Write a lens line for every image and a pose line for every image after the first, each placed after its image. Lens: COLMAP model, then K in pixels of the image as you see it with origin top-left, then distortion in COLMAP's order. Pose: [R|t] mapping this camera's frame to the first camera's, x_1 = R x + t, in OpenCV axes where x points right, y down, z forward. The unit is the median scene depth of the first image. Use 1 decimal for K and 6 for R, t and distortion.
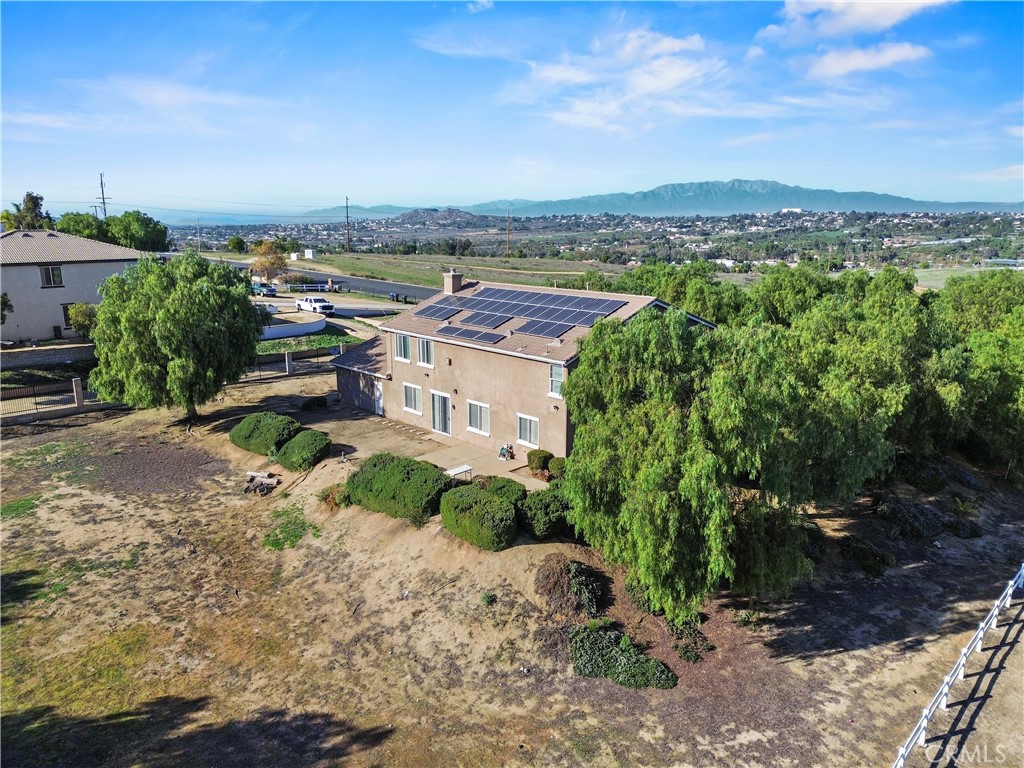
lens RADIAL K [[720.9, 0, 512.0], [0, 720.9, 384.0], [0, 0, 1]] dist [0.048460, -0.005428]
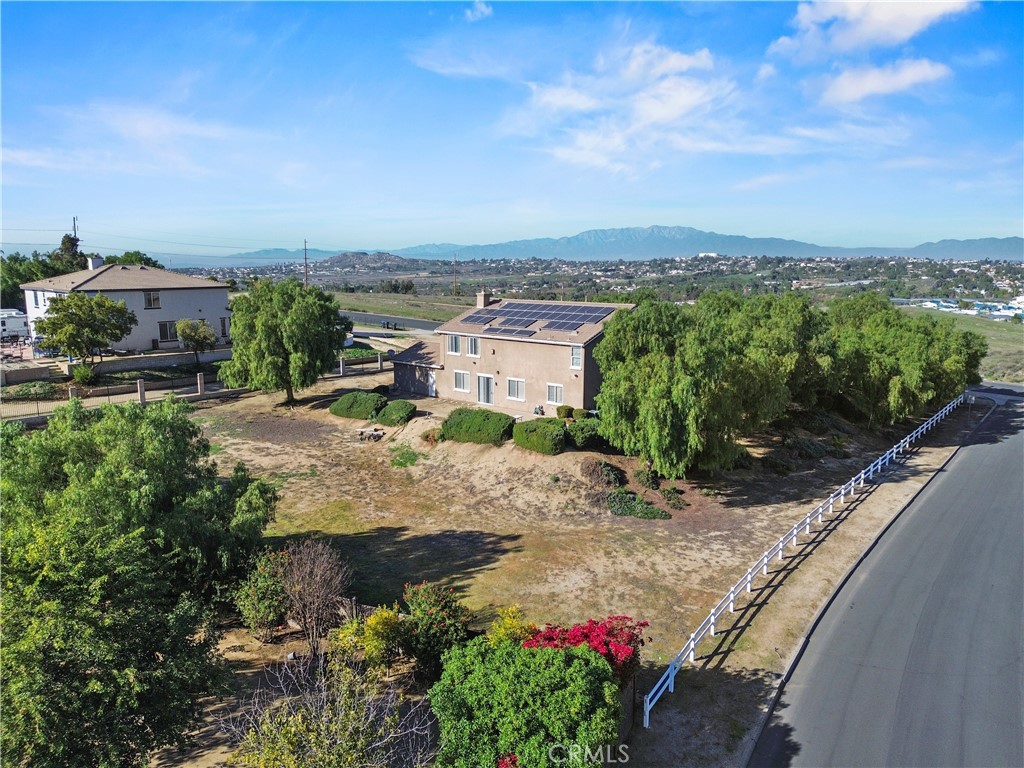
lens RADIAL K [[716.1, 0, 512.0], [0, 716.1, 384.0], [0, 0, 1]] dist [0.081496, -0.003091]
pose [[0.995302, -0.016727, 0.095364, -0.224179], [0.022187, 0.998157, -0.056489, 0.137224], [-0.094244, 0.058340, 0.993838, -0.494457]]
